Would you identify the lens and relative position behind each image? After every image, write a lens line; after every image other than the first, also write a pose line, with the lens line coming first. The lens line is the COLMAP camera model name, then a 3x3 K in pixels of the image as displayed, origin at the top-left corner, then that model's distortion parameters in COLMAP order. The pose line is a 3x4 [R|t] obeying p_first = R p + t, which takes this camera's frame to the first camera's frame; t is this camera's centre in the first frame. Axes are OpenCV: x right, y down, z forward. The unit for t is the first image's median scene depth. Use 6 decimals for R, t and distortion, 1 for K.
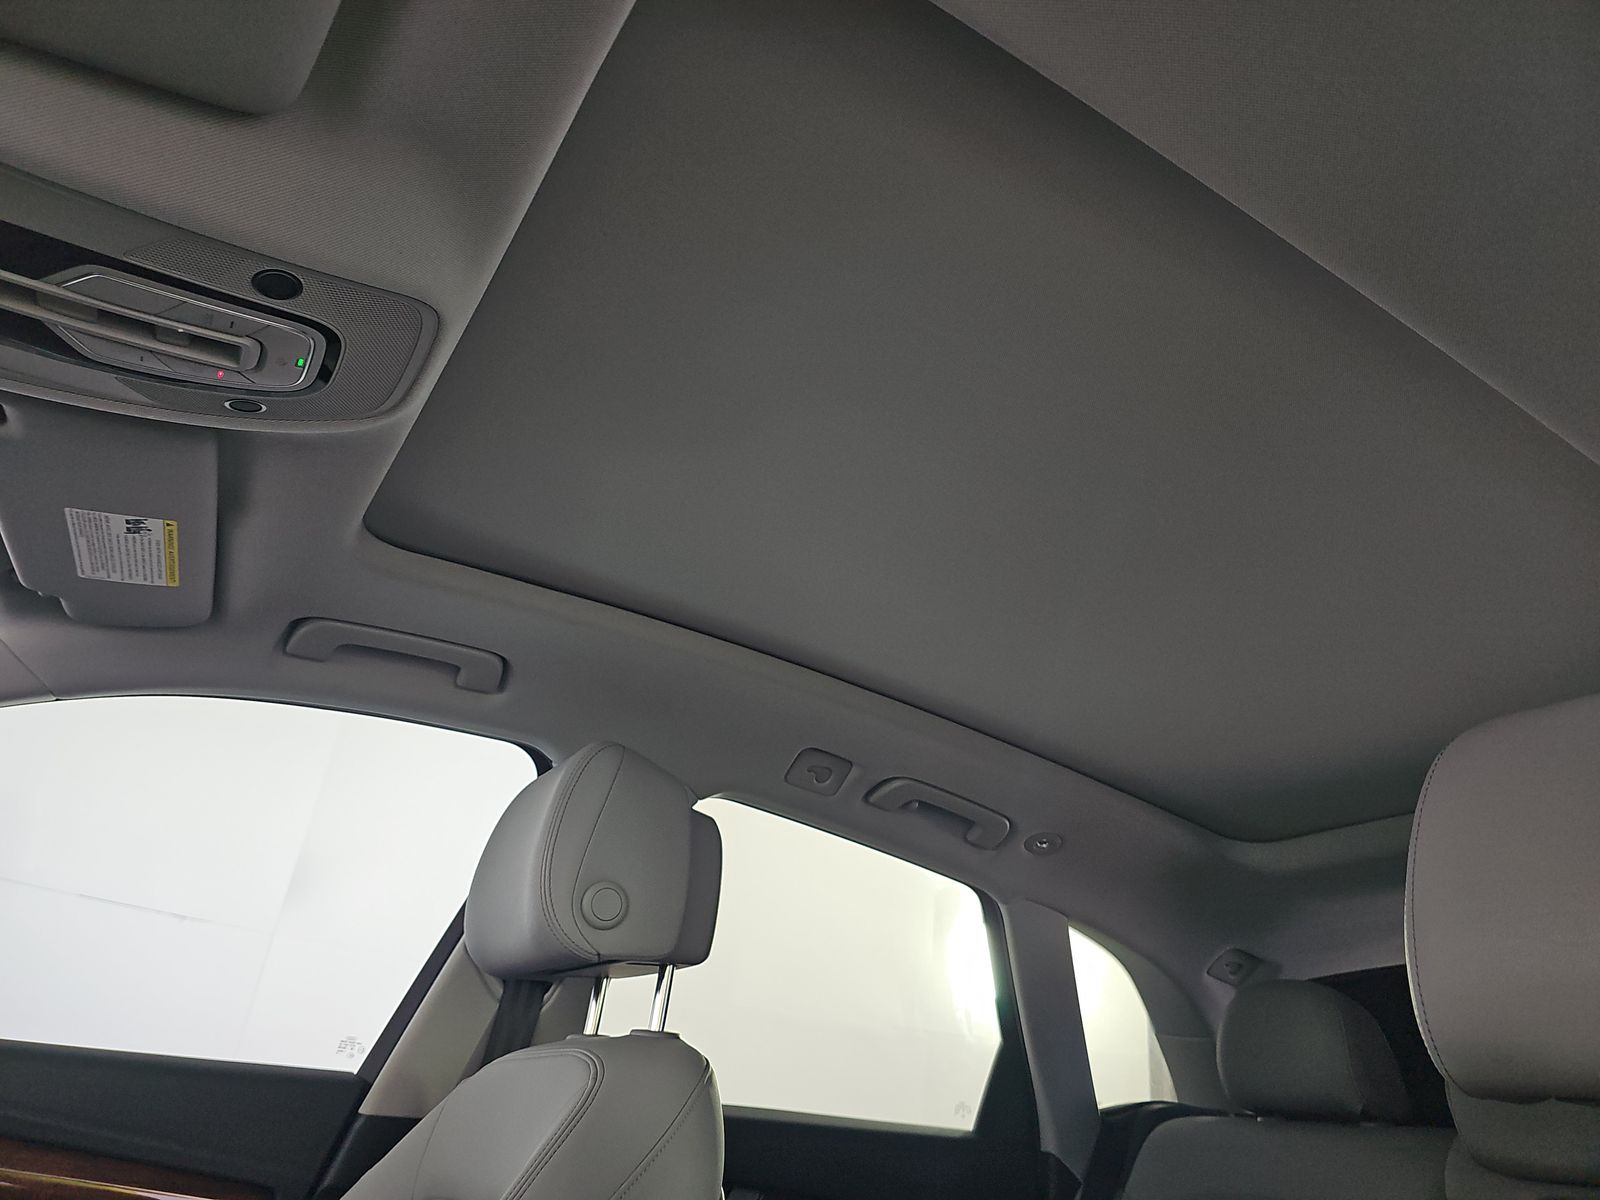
lens RADIAL K [[1098.7, 0, 795.0], [0, 1098.7, 581.5], [0, 0, 1]] dist [0.036802, -0.040418]
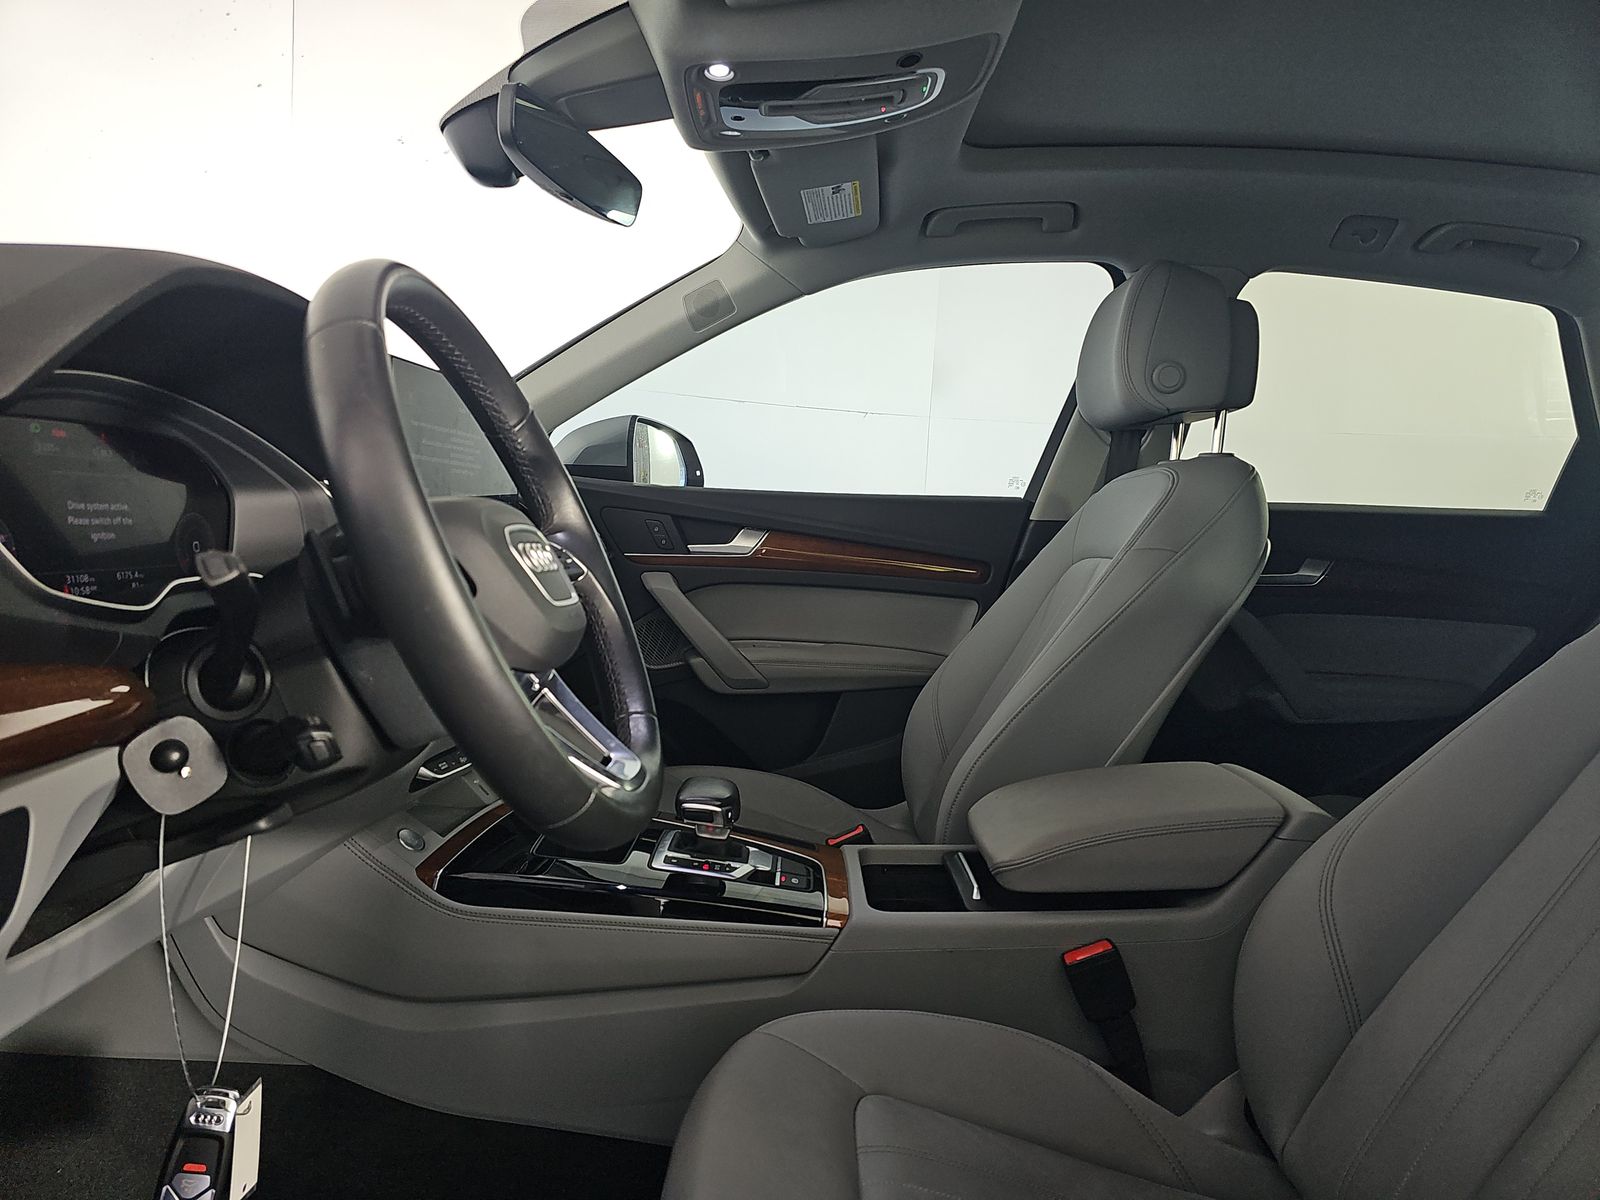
lens RADIAL K [[1098.7, 0, 796.5], [0, 1098.7, 598.4], [0, 0, 1]] dist [0.036802, -0.040418]
pose [[0.859101, -0.023467, -0.511268, 0.123118], [0.262713, 0.877523, 0.401167, -0.142232], [0.439235, -0.478960, 0.760046, -0.404293]]
